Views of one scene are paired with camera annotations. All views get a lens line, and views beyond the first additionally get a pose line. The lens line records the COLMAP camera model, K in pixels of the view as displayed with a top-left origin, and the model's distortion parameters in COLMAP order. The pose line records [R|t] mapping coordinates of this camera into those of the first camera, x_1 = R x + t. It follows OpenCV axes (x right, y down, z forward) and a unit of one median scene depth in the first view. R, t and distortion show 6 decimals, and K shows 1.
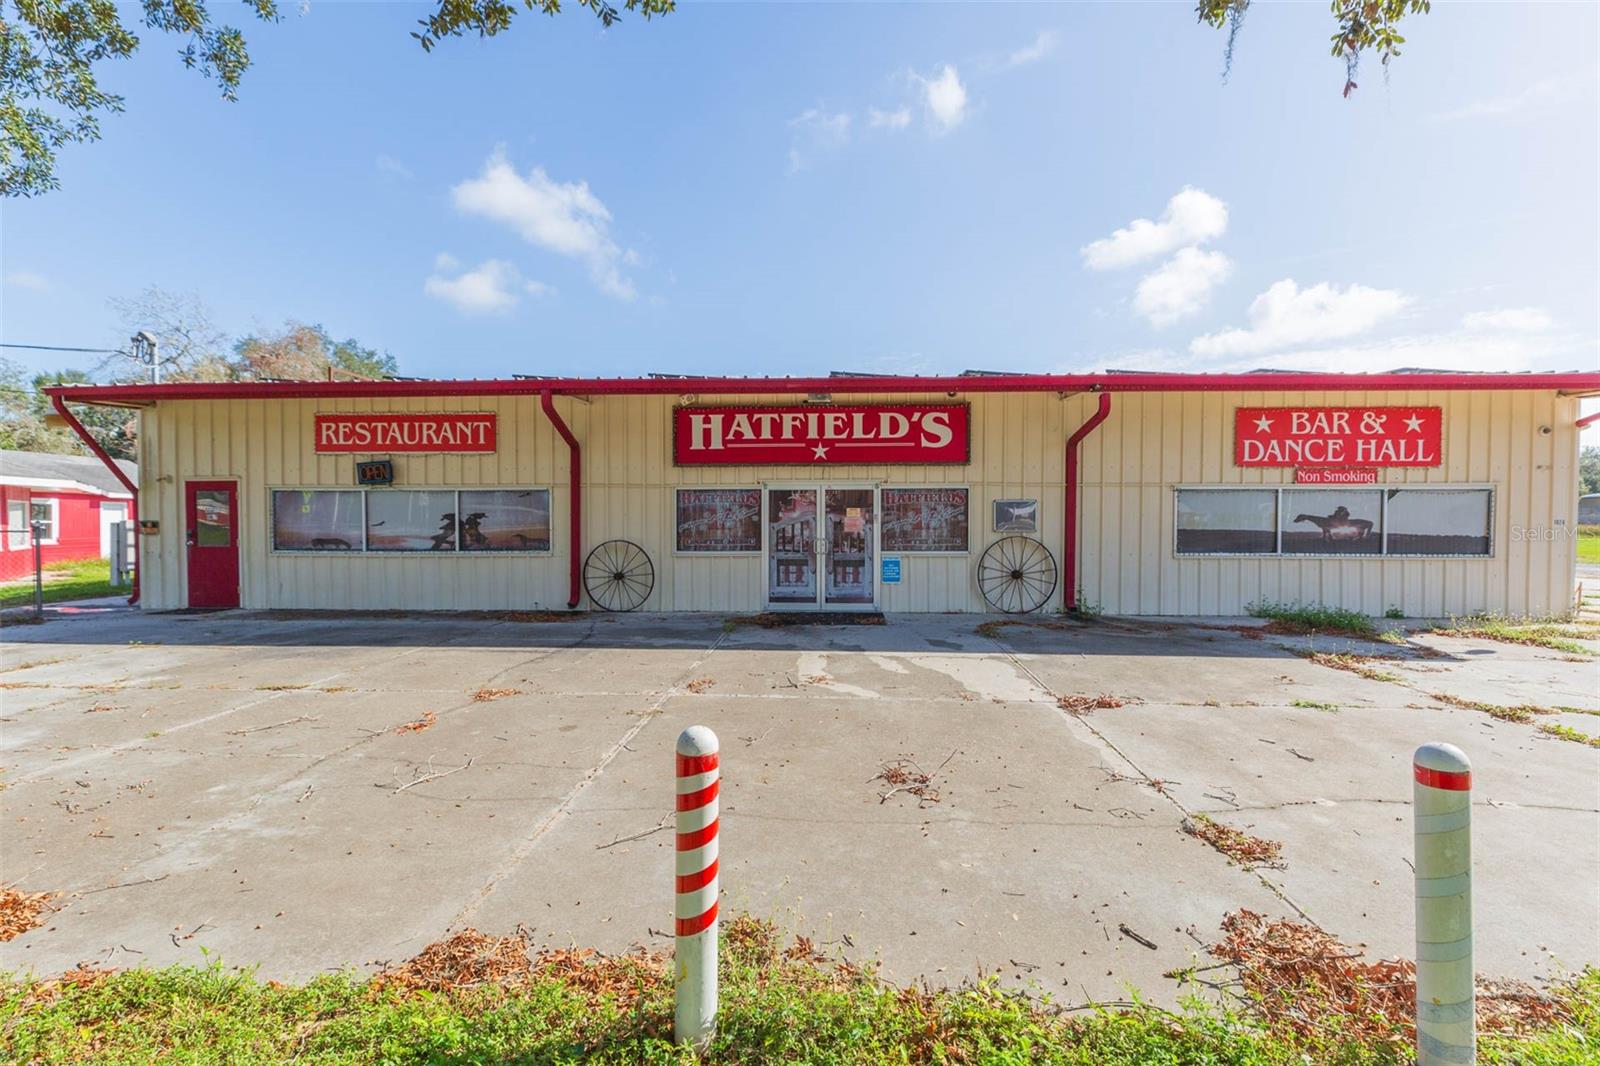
lens RADIAL K [[755.0, 0, 799.4], [0, 755.0, 525.9], [0, 0, 1]] dist [-0.001565, -0.000057]
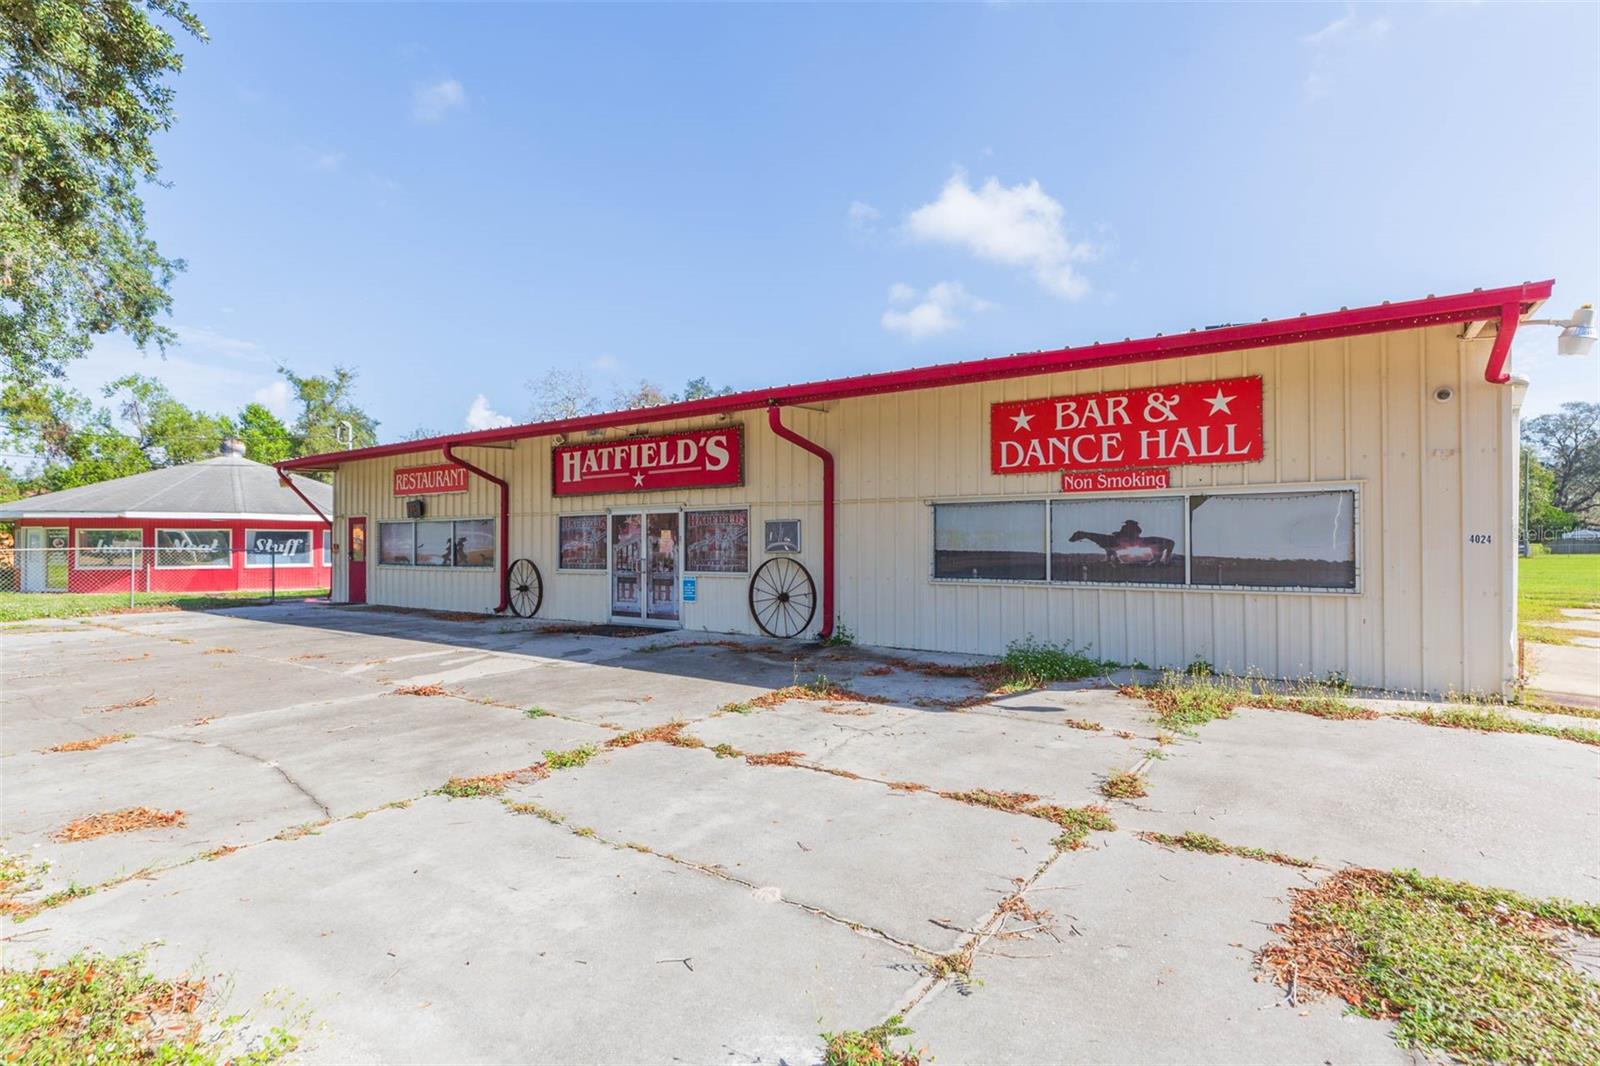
lens RADIAL K [[839.2, 0, 801.0], [0, 839.2, 539.5], [0, 0, 1]] dist [-0.005515, -0.000631]
pose [[0.832539, -0.006083, -0.553933, 0.899595], [-0.005544, 0.999798, -0.019312, 0.011377], [0.553939, 0.019149, 0.832337, 0.117775]]
